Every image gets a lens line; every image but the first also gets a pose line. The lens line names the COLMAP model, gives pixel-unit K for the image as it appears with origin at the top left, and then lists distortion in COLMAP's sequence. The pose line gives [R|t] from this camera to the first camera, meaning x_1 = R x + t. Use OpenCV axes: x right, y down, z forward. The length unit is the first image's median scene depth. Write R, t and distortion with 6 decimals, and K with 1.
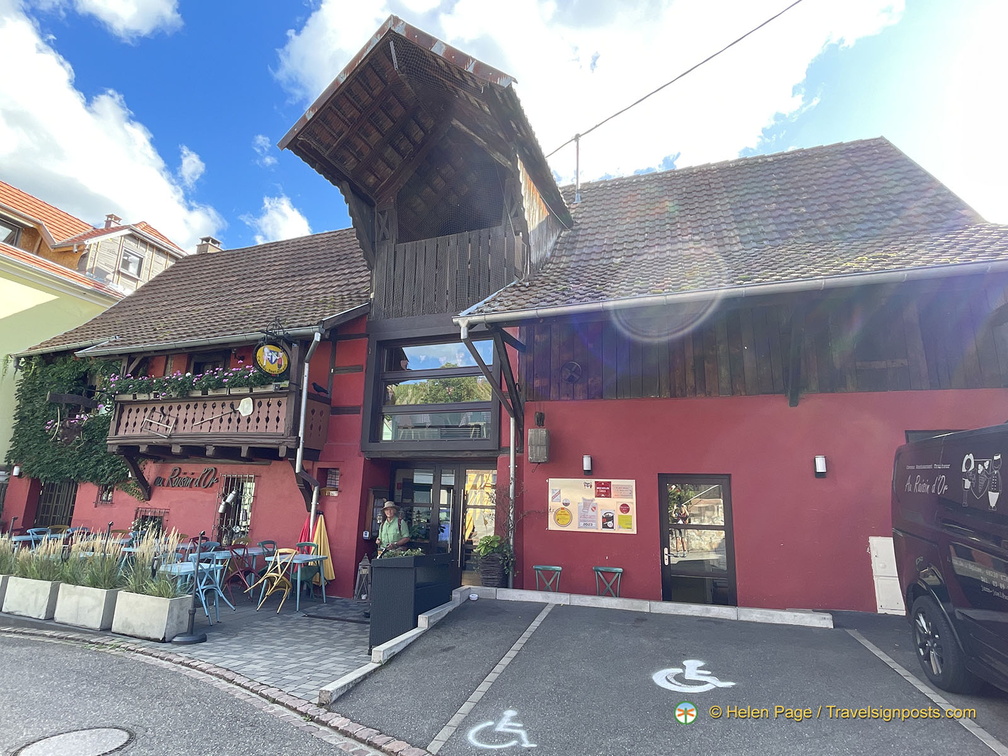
lens RADIAL K [[544.5, 0, 504.0], [0, 544.5, 378.0], [0, 0, 1]] dist [-0.004030, -0.000525]
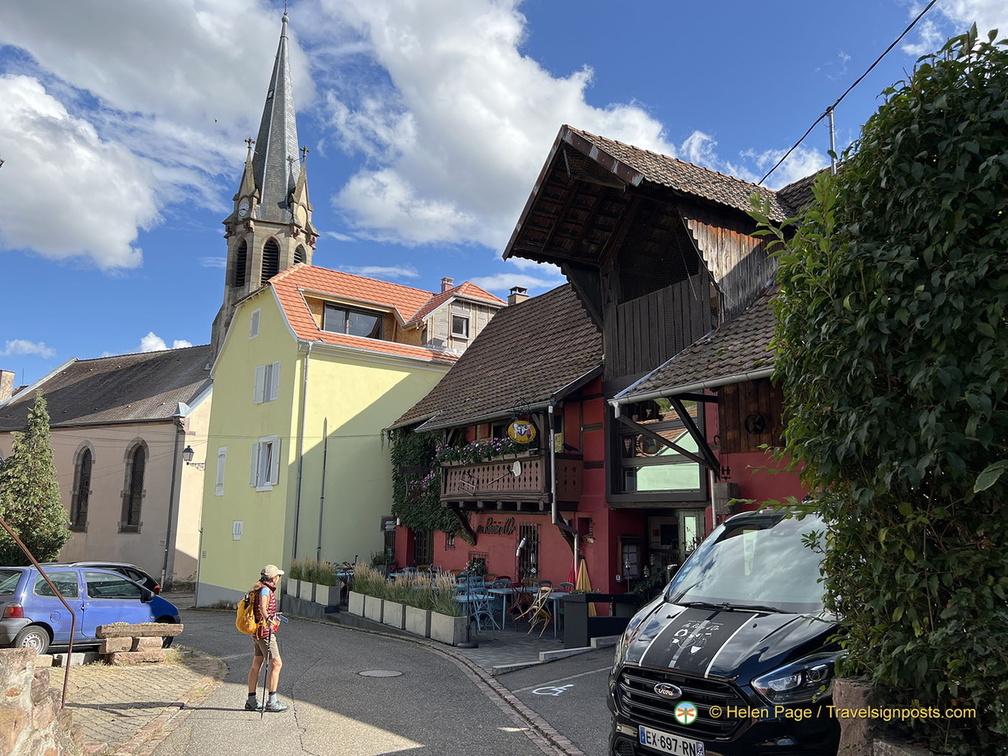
lens RADIAL K [[750.8, 0, 504.0], [0, 750.8, 378.0], [0, 0, 1]] dist [0.105947, -0.069628]
pose [[0.800327, -0.129791, -0.585346, 0.473398], [0.140602, 0.989692, -0.027207, -0.098008], [0.582844, -0.060526, 0.810327, -0.335137]]
